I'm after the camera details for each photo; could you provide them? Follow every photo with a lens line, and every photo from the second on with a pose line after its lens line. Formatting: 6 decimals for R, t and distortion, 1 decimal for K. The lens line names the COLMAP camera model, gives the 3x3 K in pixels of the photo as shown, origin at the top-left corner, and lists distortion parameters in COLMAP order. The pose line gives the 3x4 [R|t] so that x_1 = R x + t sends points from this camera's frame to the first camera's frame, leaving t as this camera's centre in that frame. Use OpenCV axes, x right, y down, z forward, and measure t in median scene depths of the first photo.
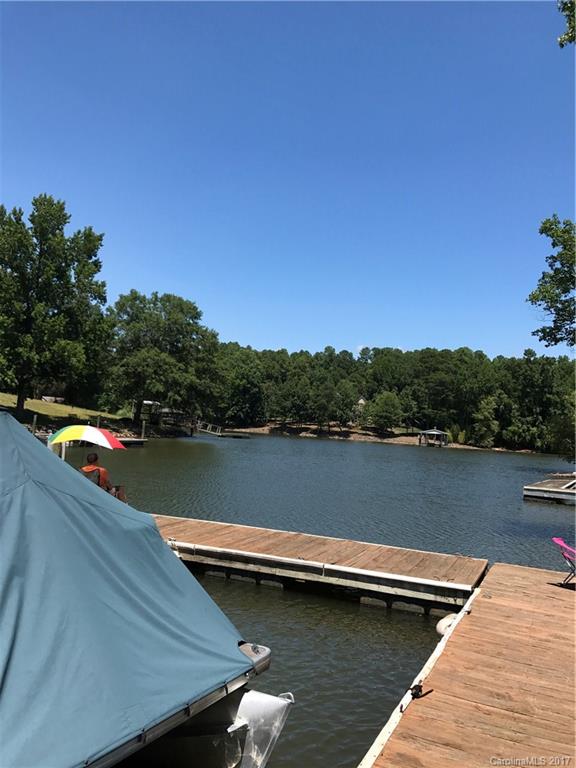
lens RADIAL K [[624.3, 0, 287.7], [0, 624.3, 383.6], [0, 0, 1]] dist [-0.001841, -0.000269]
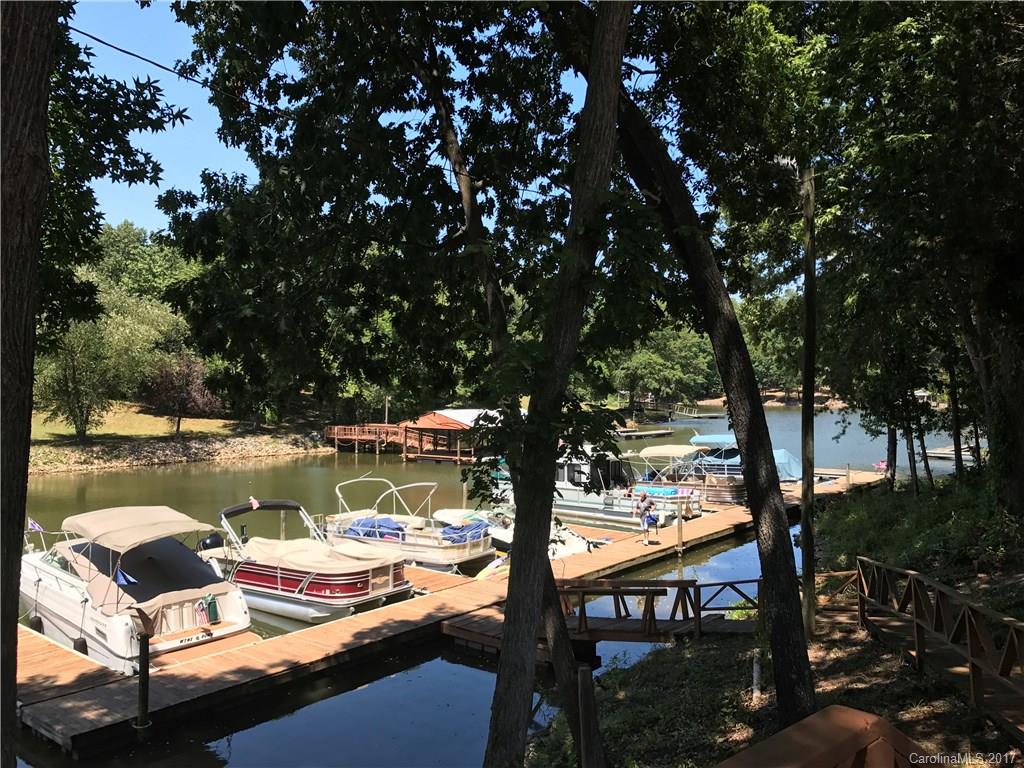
lens RADIAL K [[832.3, 0, 511.7], [0, 832.3, 385.6], [0, 0, 1]] dist [-0.001841, -0.000269]
pose [[0.961326, -0.083619, -0.262411, -0.040846], [0.097255, 0.994480, 0.039393, -0.080468], [0.257669, -0.063391, 0.964152, -0.650163]]
